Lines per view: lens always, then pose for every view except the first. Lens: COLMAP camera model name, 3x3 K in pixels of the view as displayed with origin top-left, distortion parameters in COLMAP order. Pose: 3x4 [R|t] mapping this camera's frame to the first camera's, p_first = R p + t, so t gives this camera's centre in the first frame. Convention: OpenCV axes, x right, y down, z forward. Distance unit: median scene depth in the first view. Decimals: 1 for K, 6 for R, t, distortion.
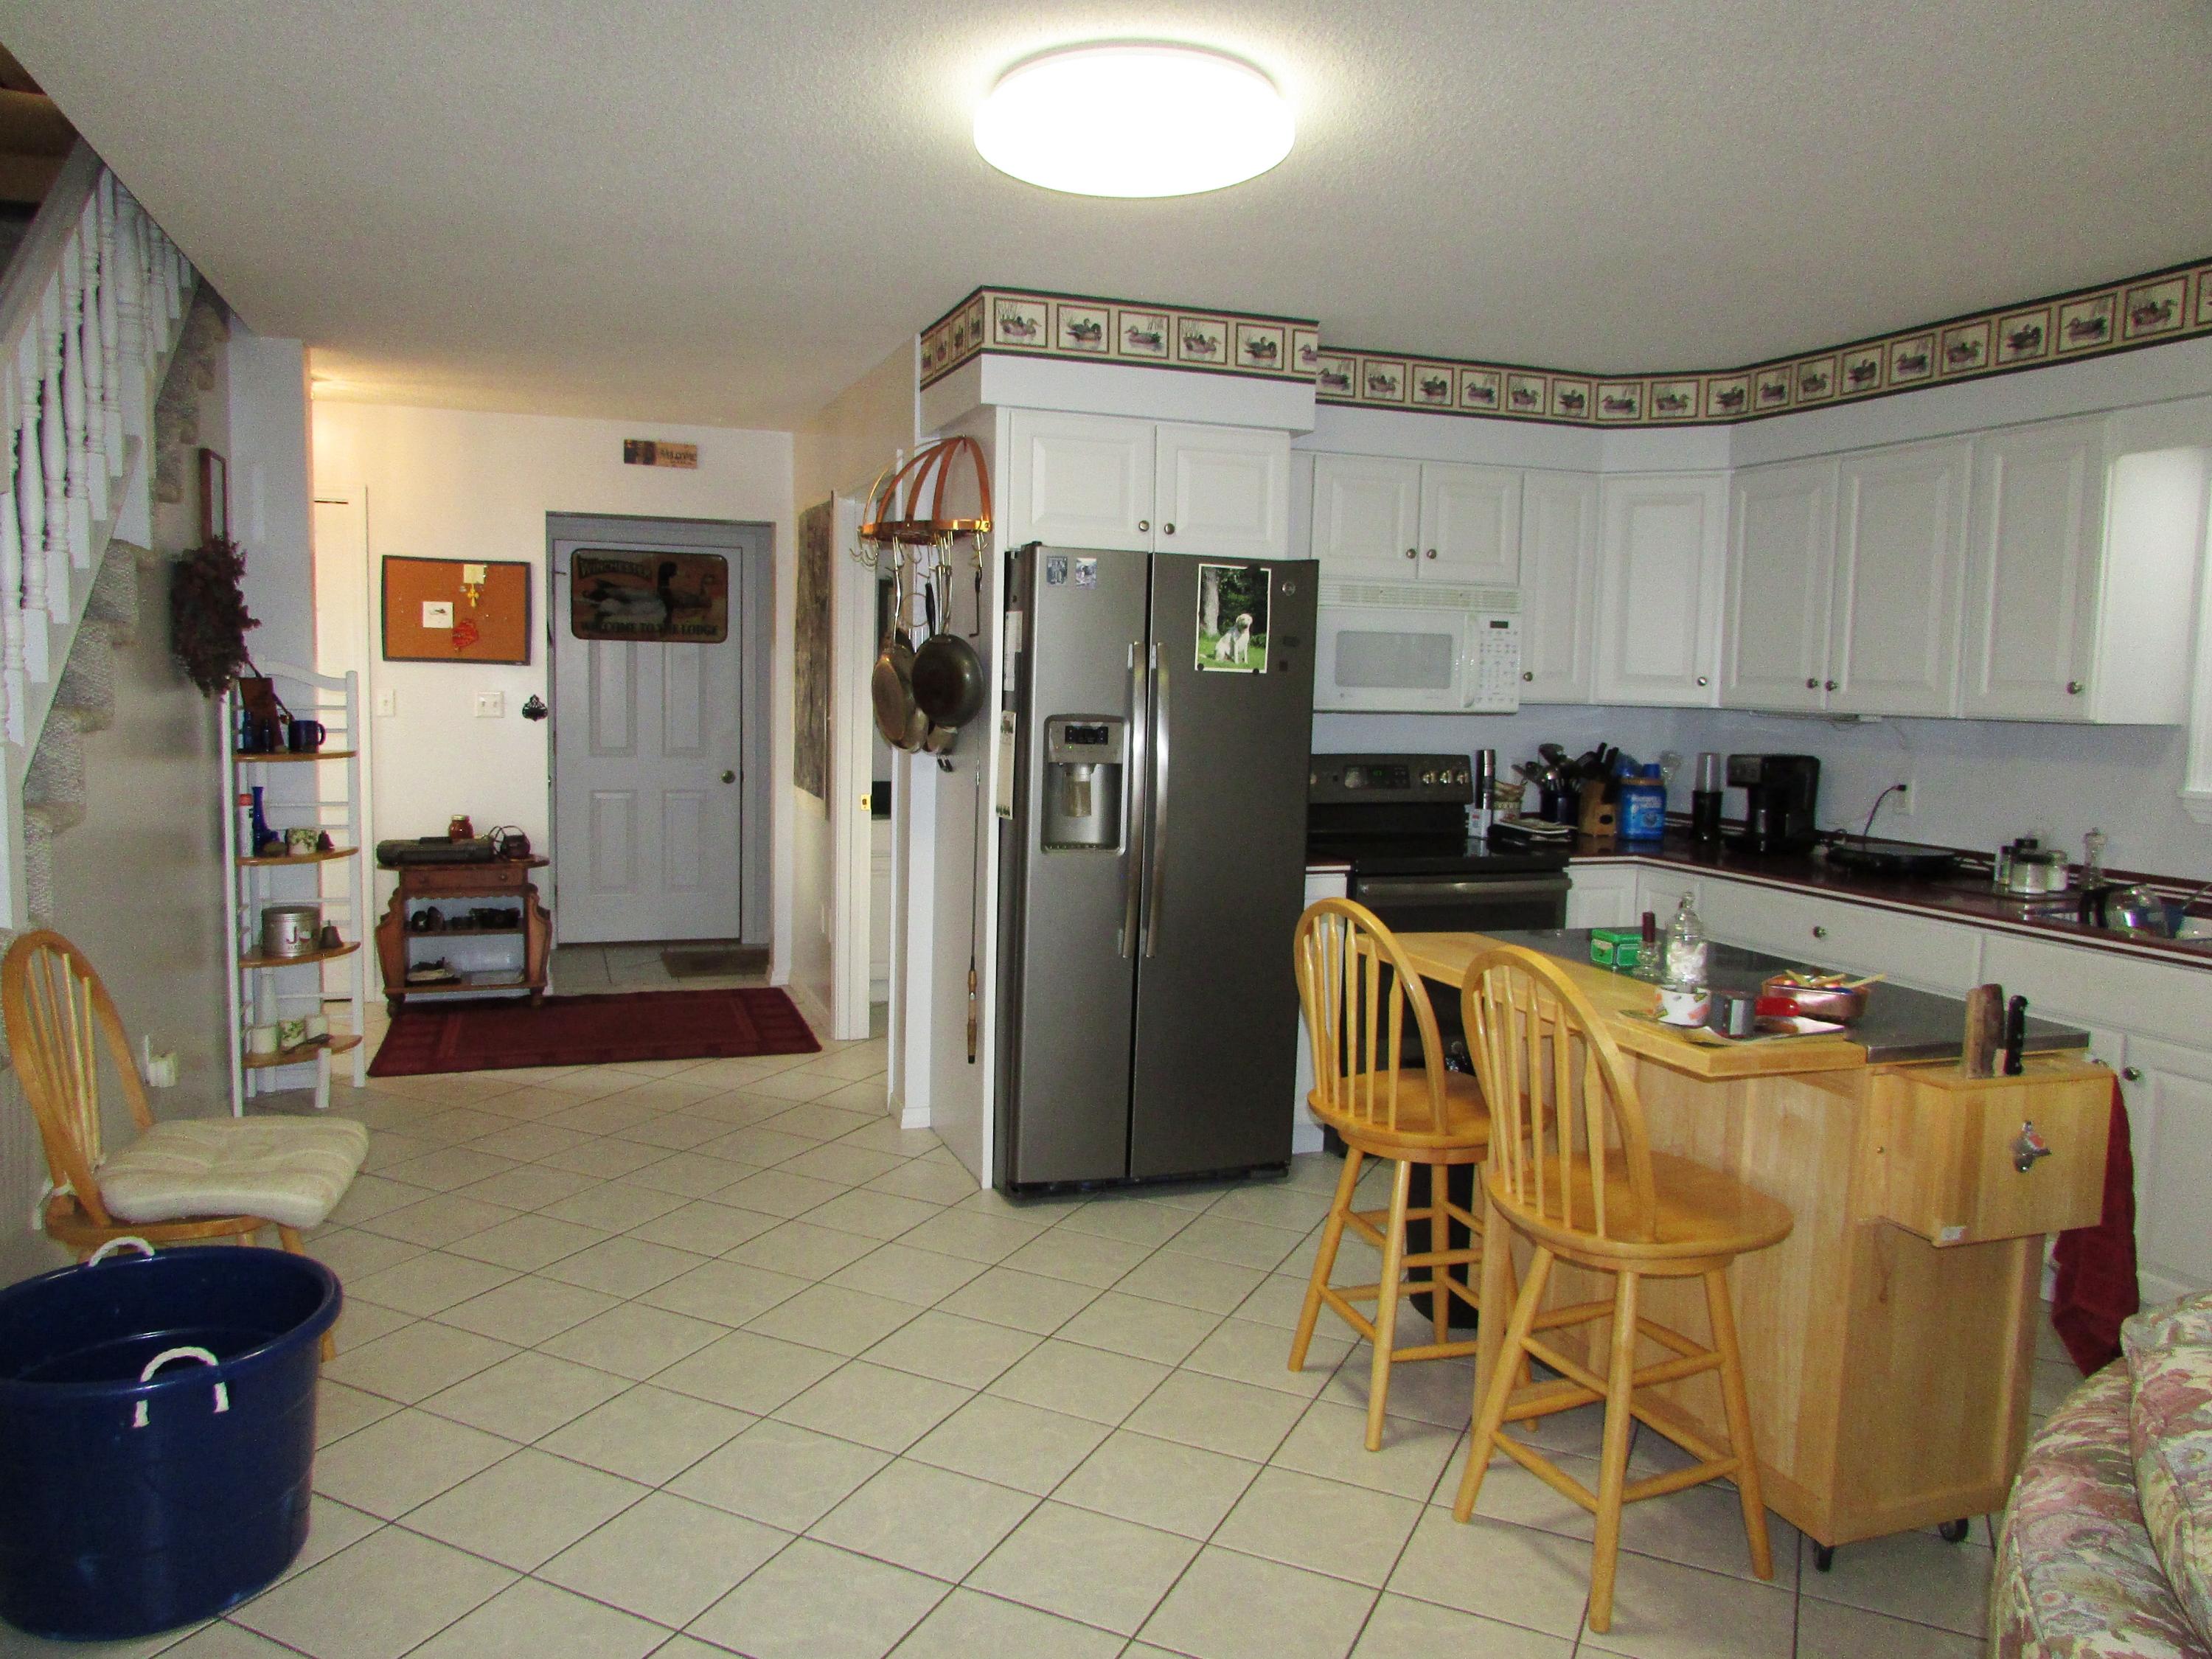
lens RADIAL K [[1565.0, 0, 1125.4], [0, 1565.0, 844.6], [0, 0, 1]] dist [-0.039697, 0.014267]
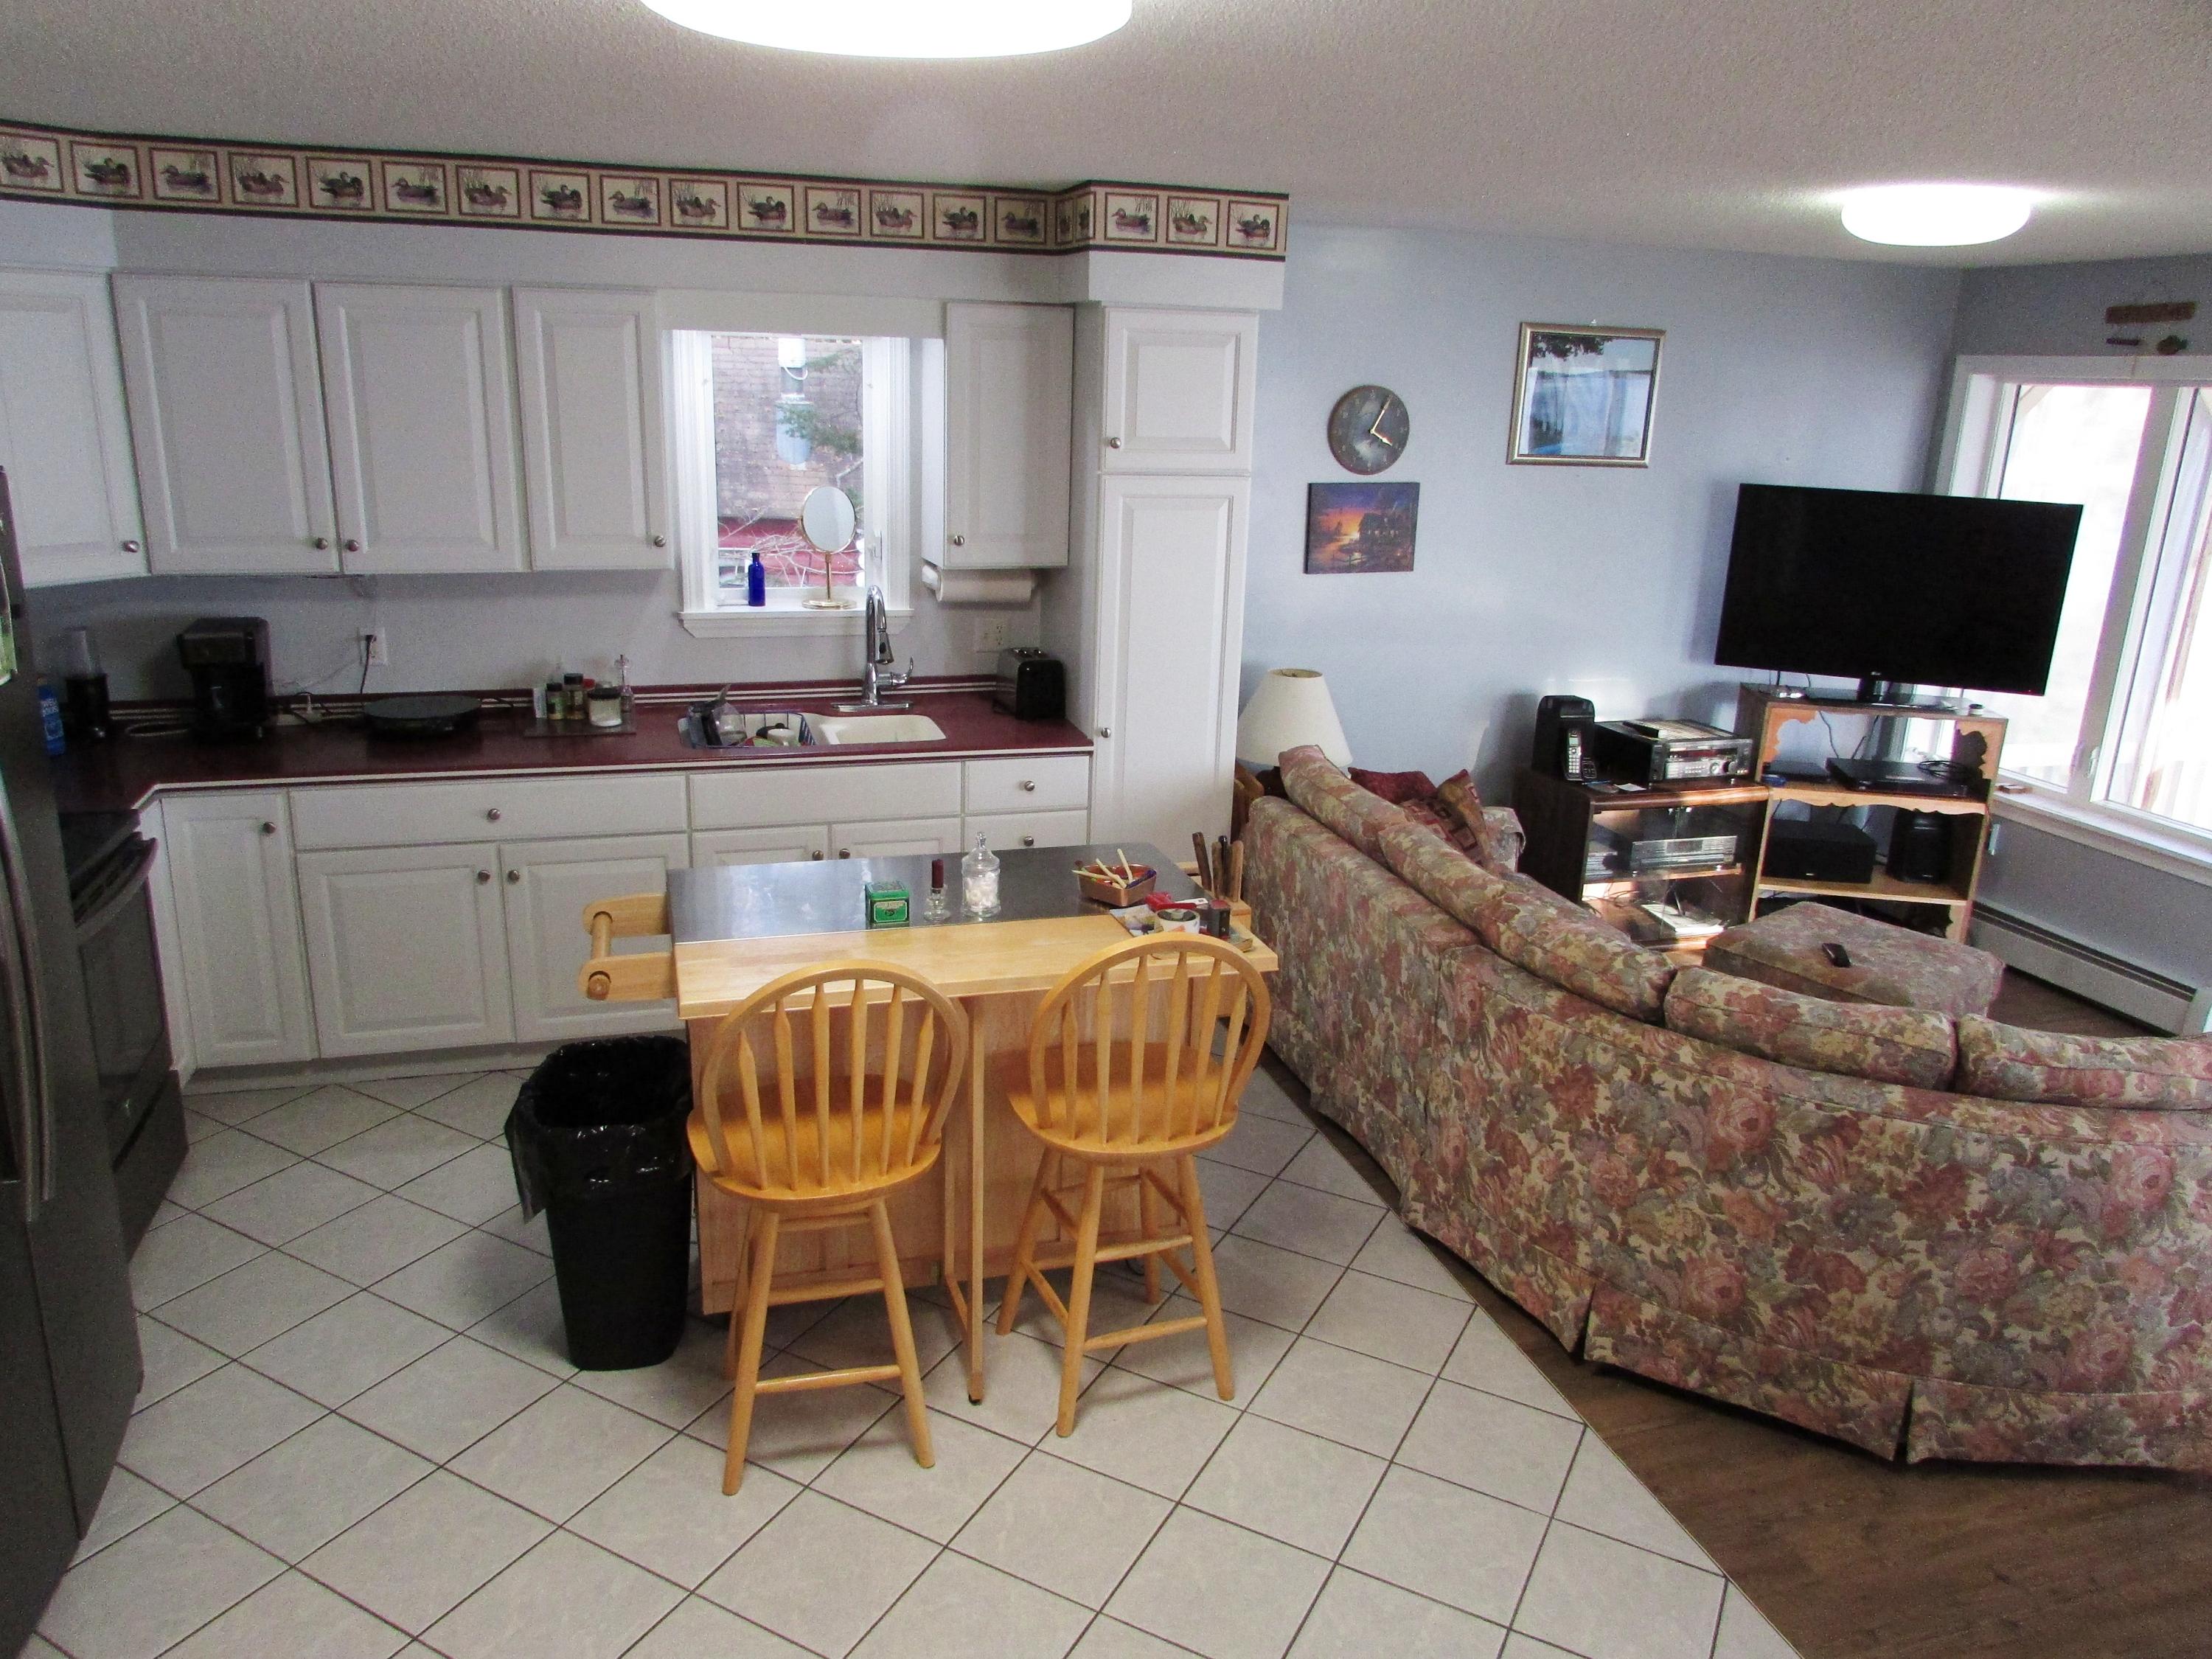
lens RADIAL K [[1565.0, 0, 1086.6], [0, 1565.0, 808.9], [0, 0, 1]] dist [-0.039697, 0.014267]
pose [[0.067855, -0.291581, 0.954136, -0.445264], [0.076831, 0.955028, 0.286389, -0.192808], [-0.994733, 0.053874, 0.087206, 0.539906]]
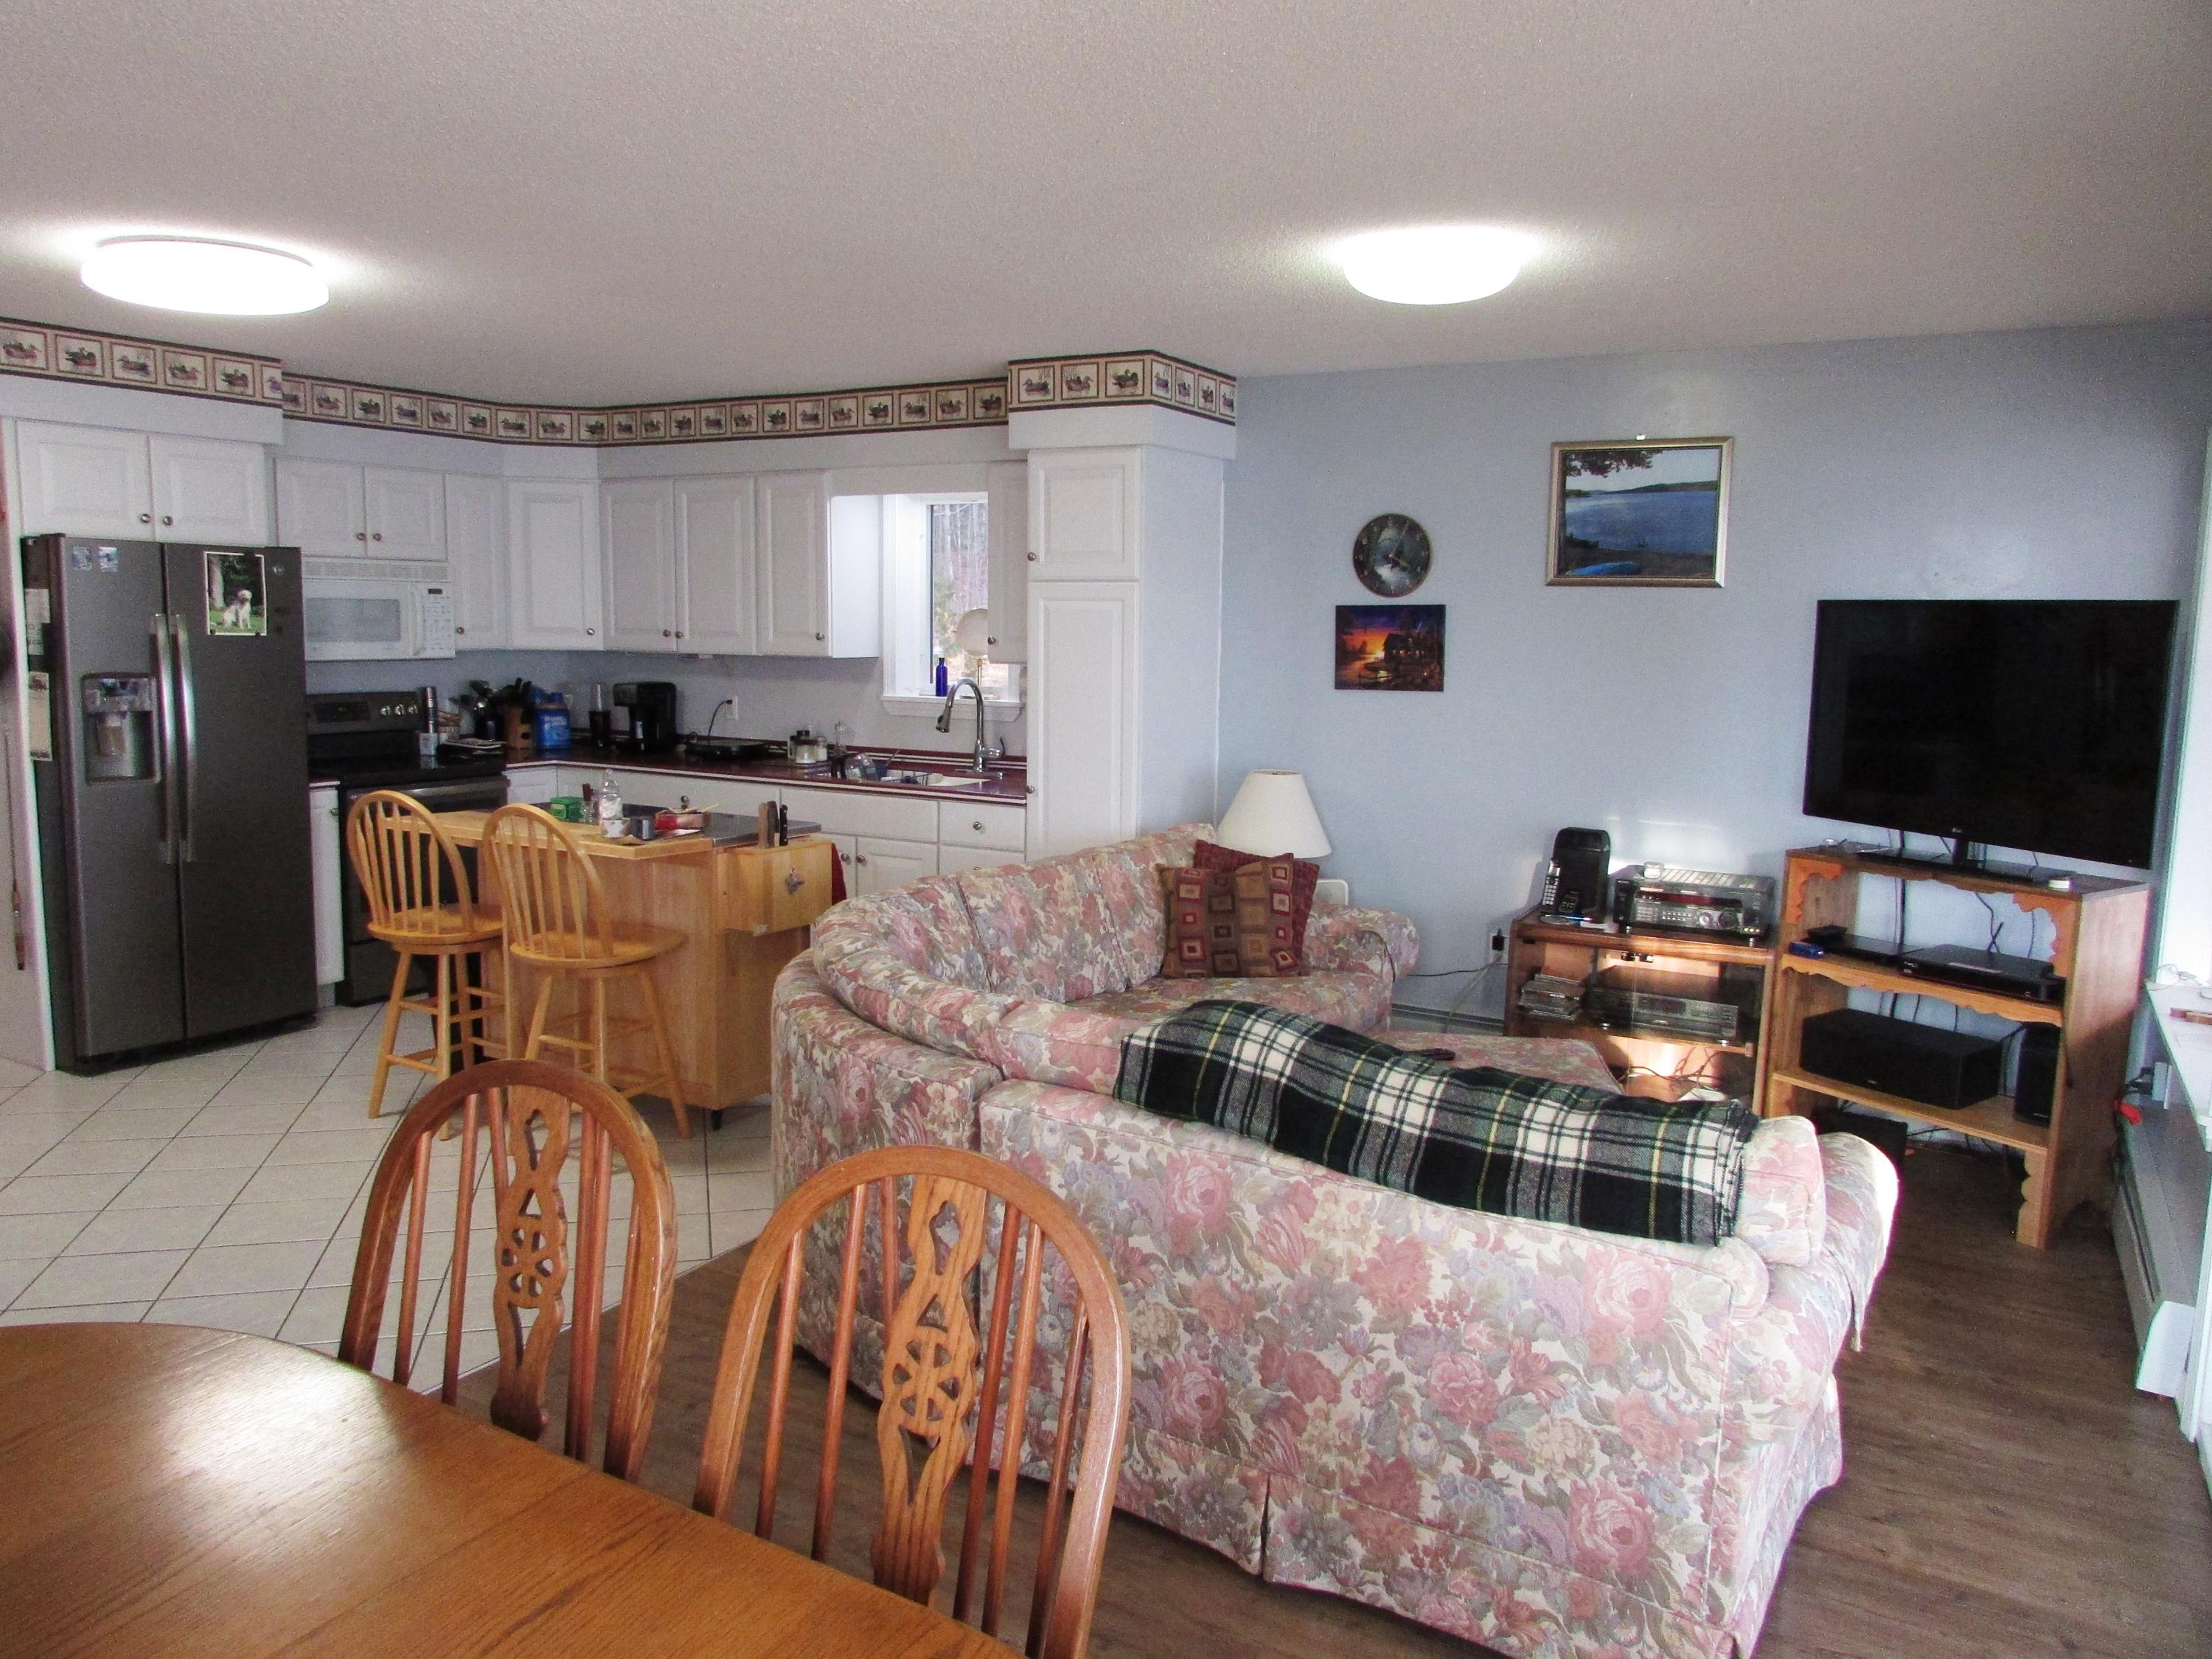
lens RADIAL K [[1565.0, 0, 1105.5], [0, 1565.0, 818.8], [0, 0, 1]] dist [-0.039697, 0.014267]
pose [[0.771599, -0.089366, 0.629801, -0.194340], [0.068779, 0.995999, 0.057063, 0.016338], [-0.632380, -0.000713, 0.774658, -0.433579]]
